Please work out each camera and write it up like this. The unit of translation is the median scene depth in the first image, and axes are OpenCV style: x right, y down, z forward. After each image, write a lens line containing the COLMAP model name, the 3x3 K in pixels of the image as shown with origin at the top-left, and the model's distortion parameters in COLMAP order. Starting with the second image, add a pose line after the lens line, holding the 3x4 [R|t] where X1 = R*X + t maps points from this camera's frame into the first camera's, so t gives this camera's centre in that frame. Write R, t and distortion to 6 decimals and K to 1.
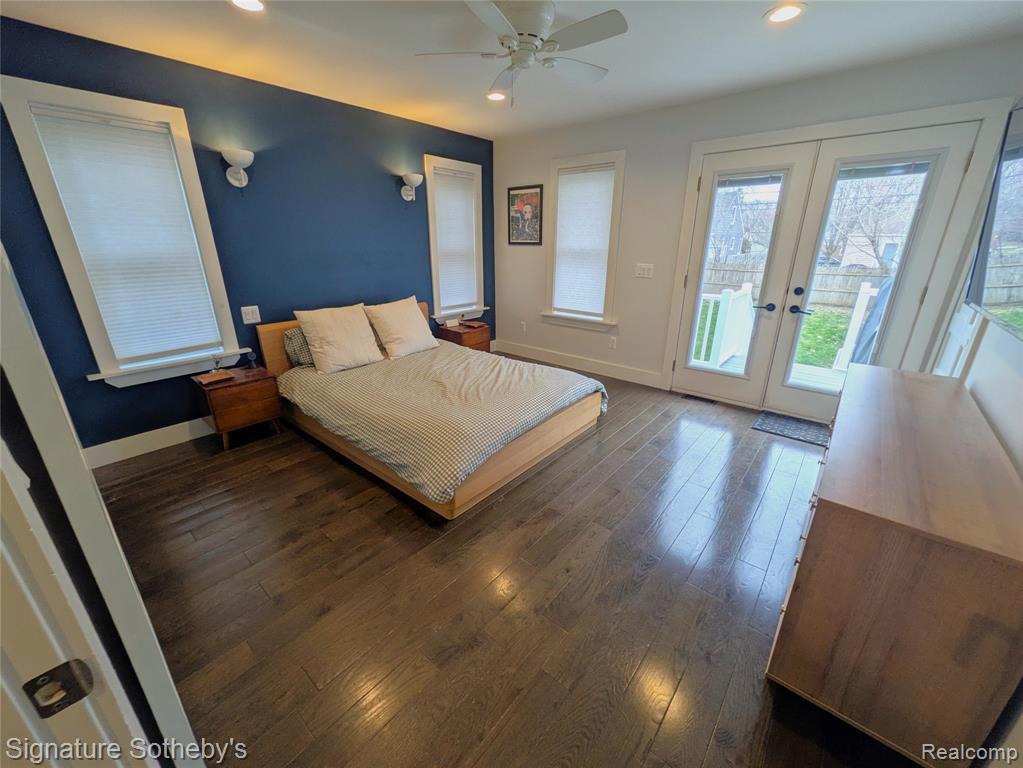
lens RADIAL K [[403.9, 0, 510.5], [0, 403.9, 381.8], [0, 0, 1]] dist [-0.000214, -0.000775]
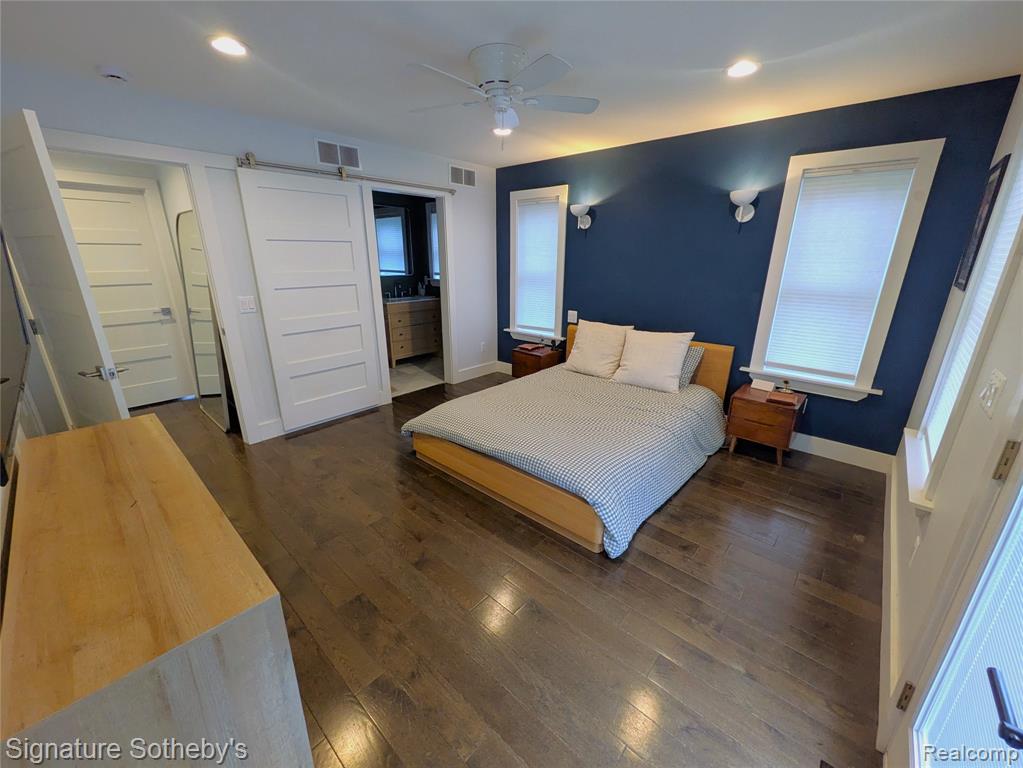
lens RADIAL K [[403.9, 0, 511.7], [0, 403.9, 386.6], [0, 0, 1]] dist [-0.000214, -0.000775]
pose [[-0.028505, 0.306512, -0.951440, 0.775682], [-0.341241, 0.891662, 0.297478, -0.288261], [0.939543, 0.333150, 0.079177, 0.741725]]
